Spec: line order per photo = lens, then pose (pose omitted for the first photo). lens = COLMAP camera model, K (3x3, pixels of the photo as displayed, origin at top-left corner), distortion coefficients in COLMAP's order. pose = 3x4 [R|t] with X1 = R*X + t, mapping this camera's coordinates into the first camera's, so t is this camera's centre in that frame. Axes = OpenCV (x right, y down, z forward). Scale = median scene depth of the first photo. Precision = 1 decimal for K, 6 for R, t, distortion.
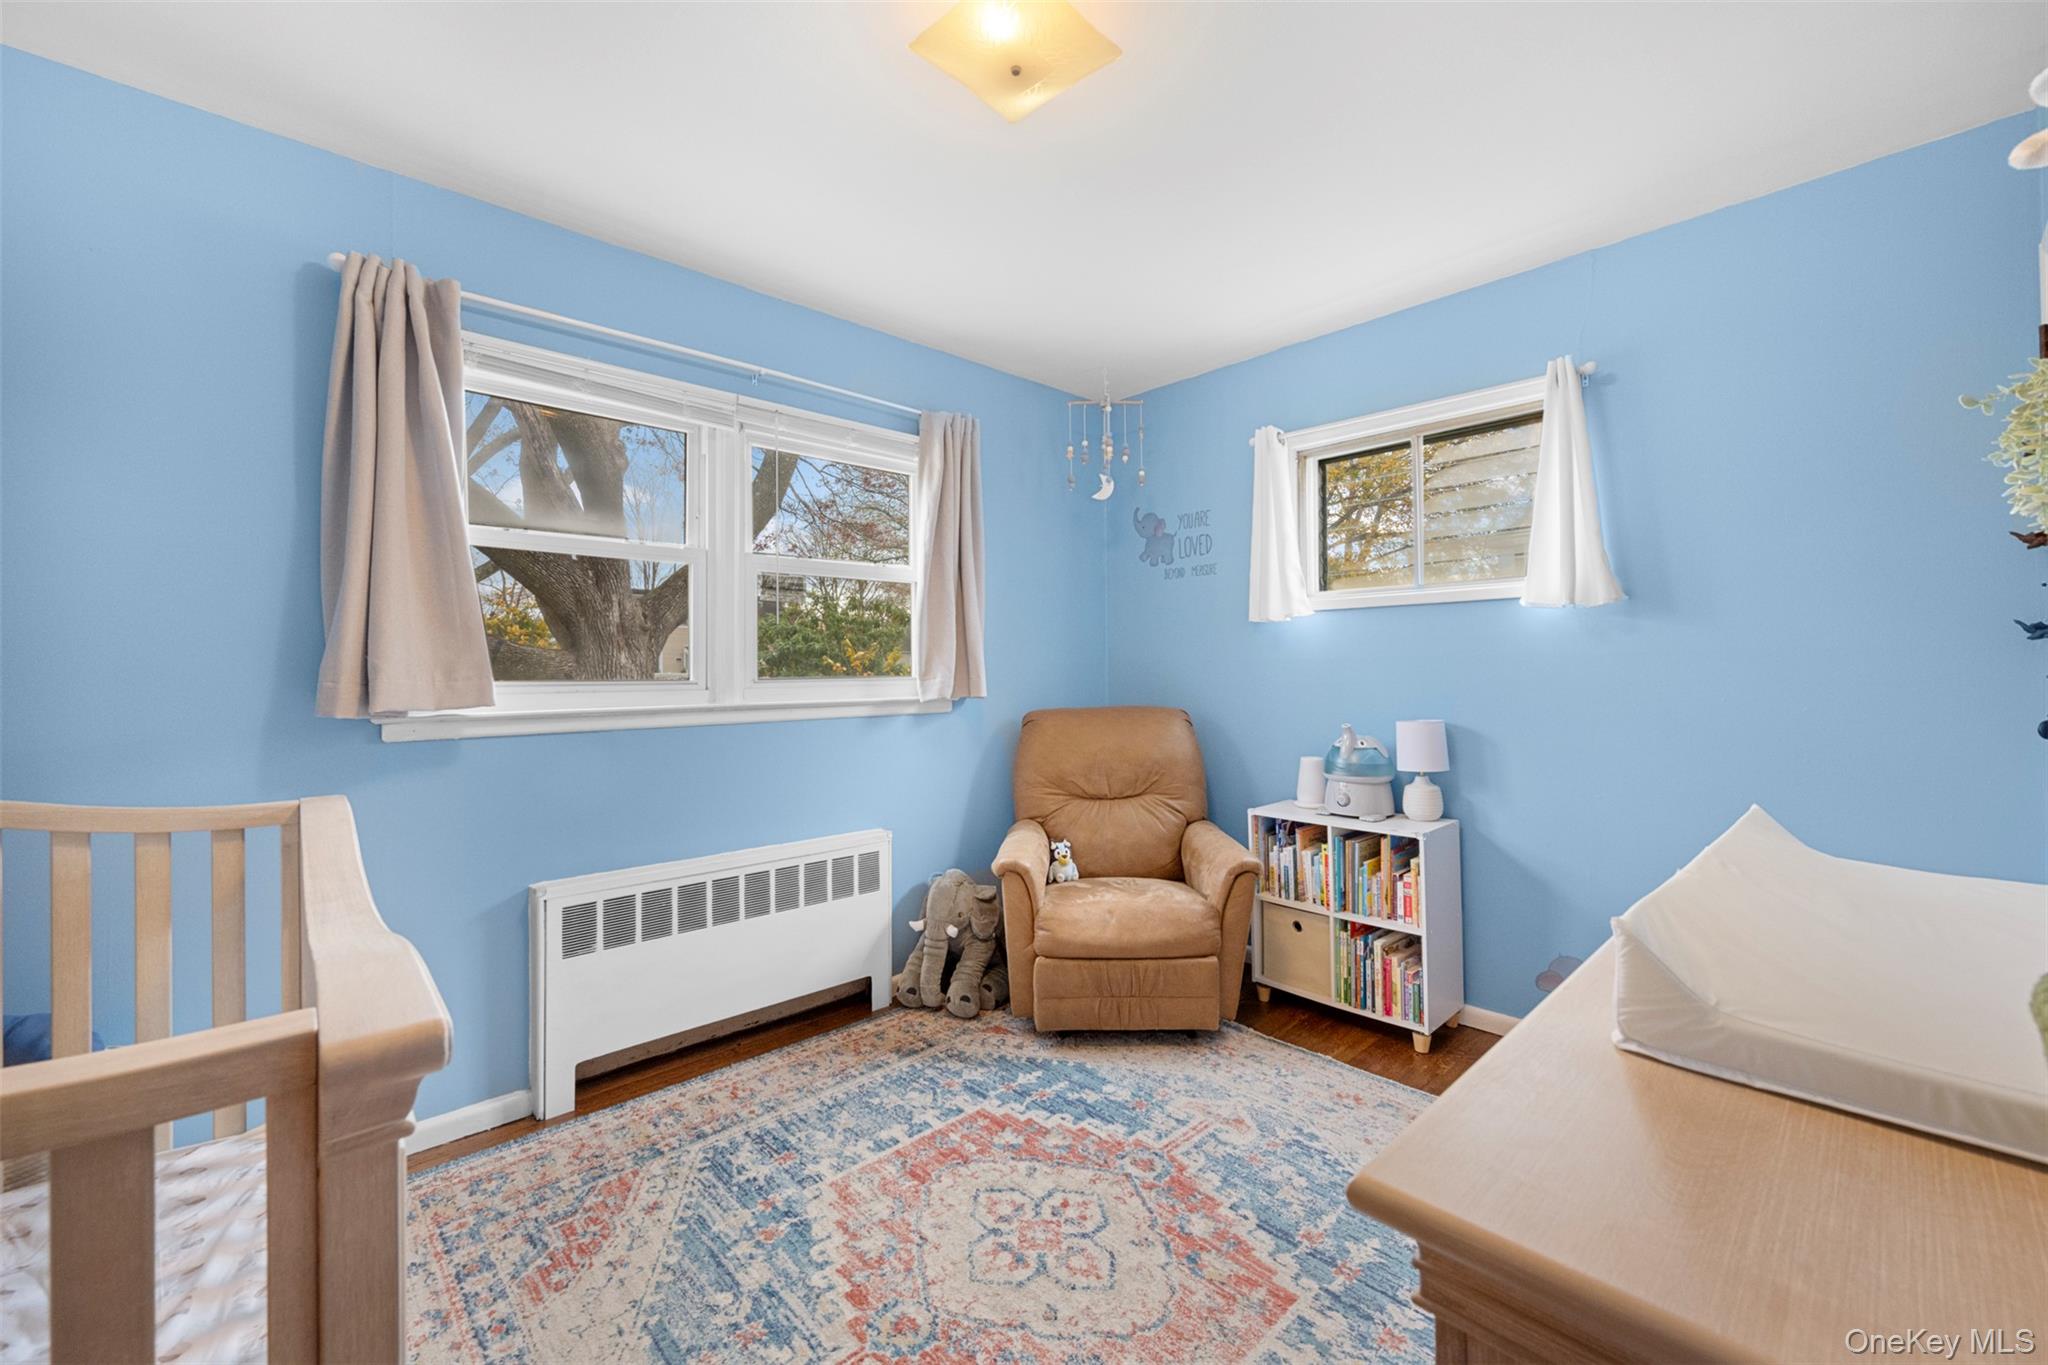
lens RADIAL K [[824.0, 0, 1024.3], [0, 824.0, 676.8], [0, 0, 1]] dist [0.000893, -0.000013]
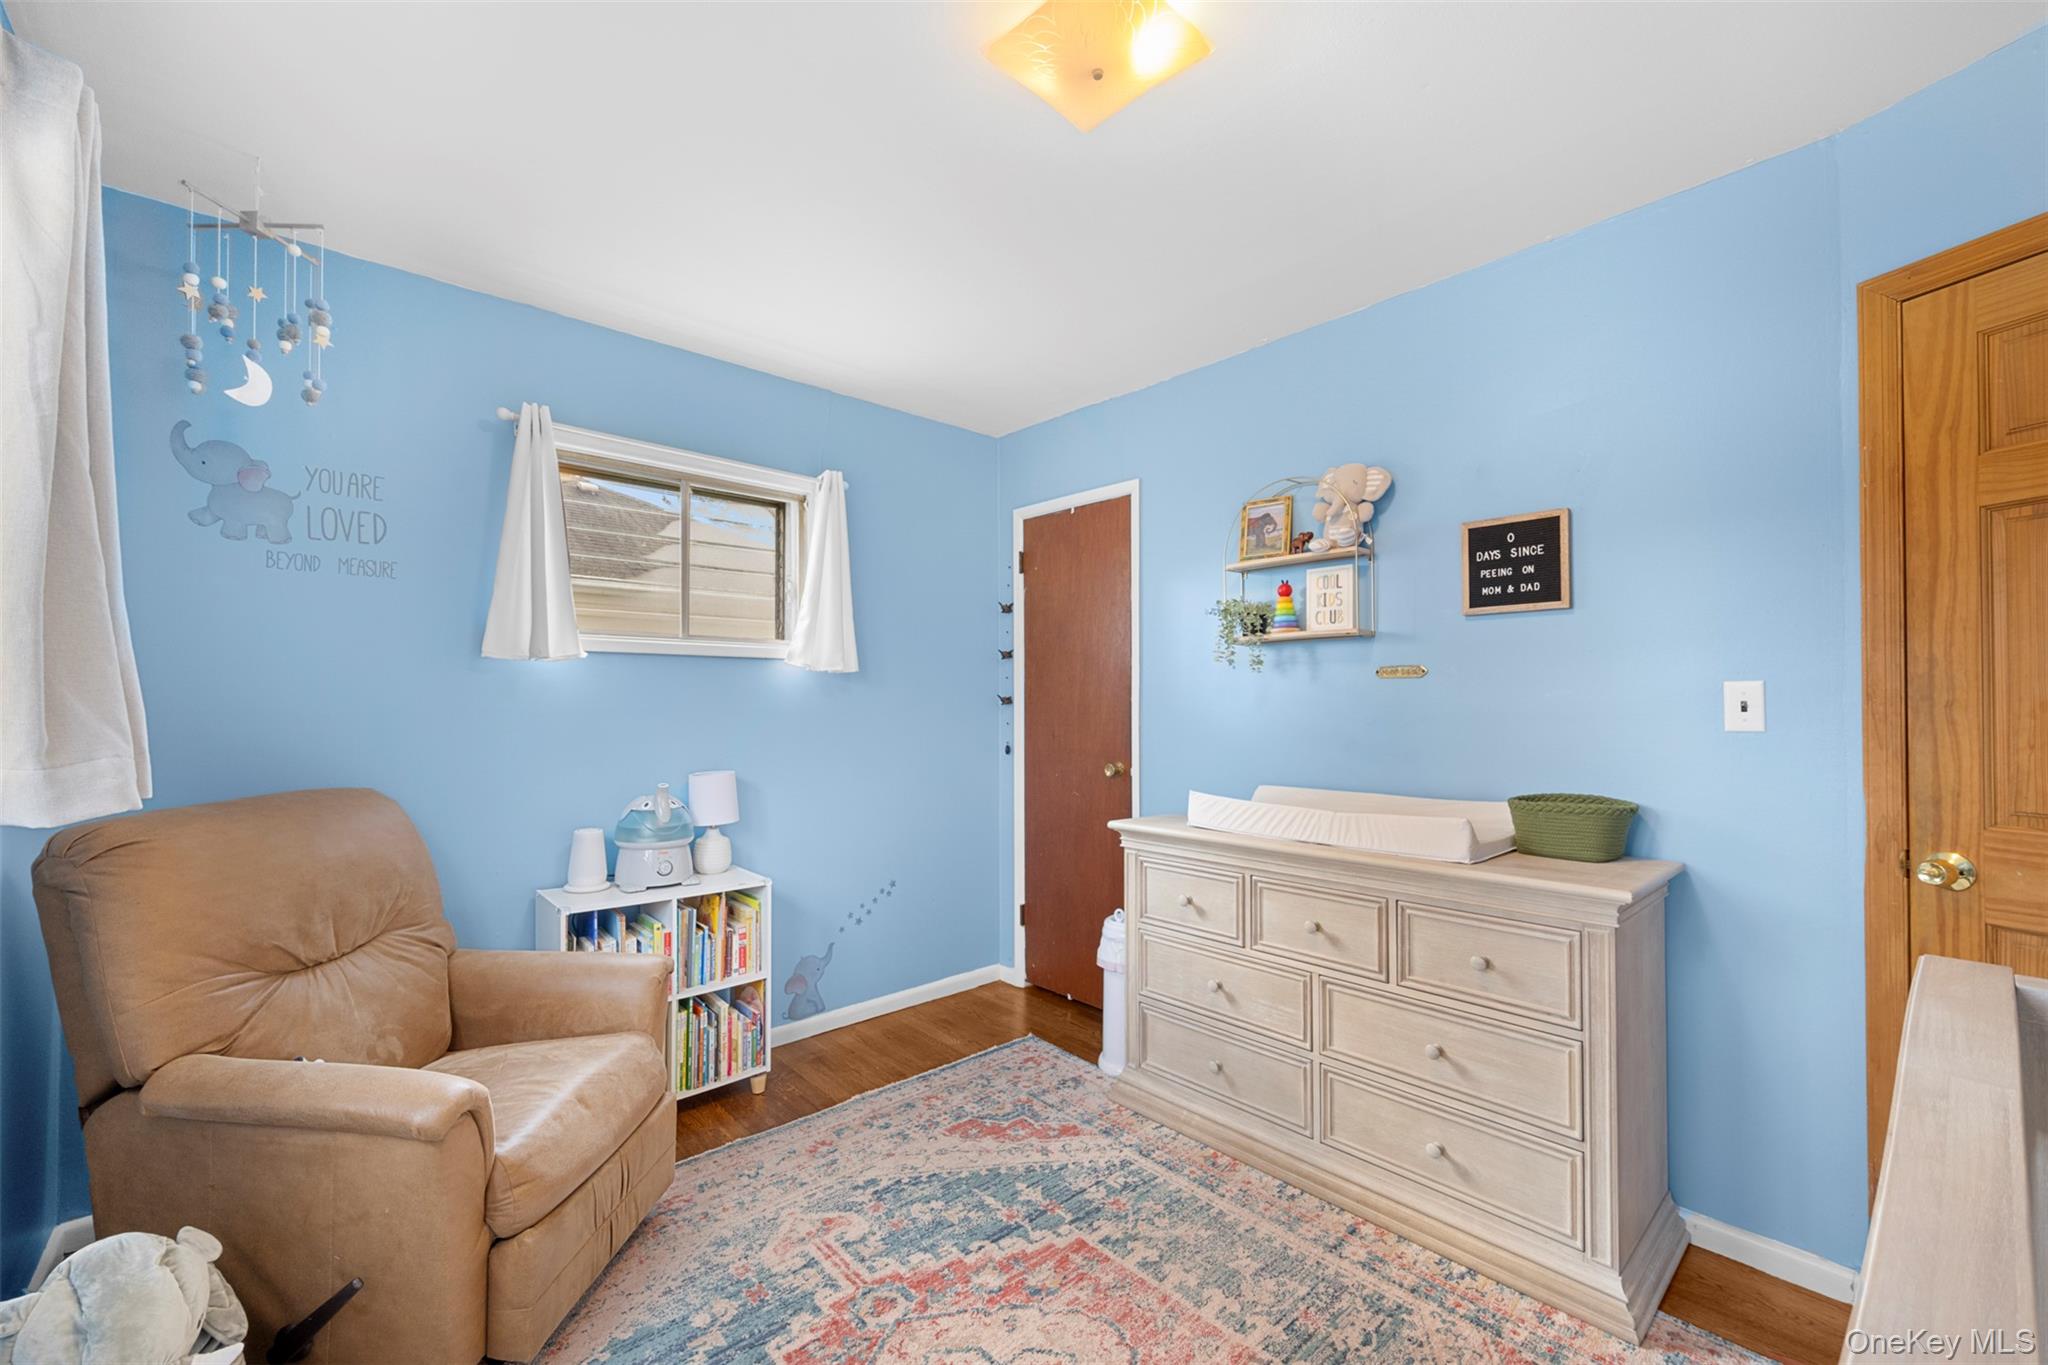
lens RADIAL K [[837.2, 0, 1025.0], [0, 837.2, 707.9], [0, 0, 1]] dist [0.000400, -0.000053]
pose [[0.018342, 0.004112, 0.999823, -0.578291], [0.008272, 0.999957, -0.004264, -0.019752], [-0.999798, 0.008348, 0.018307, 0.662973]]
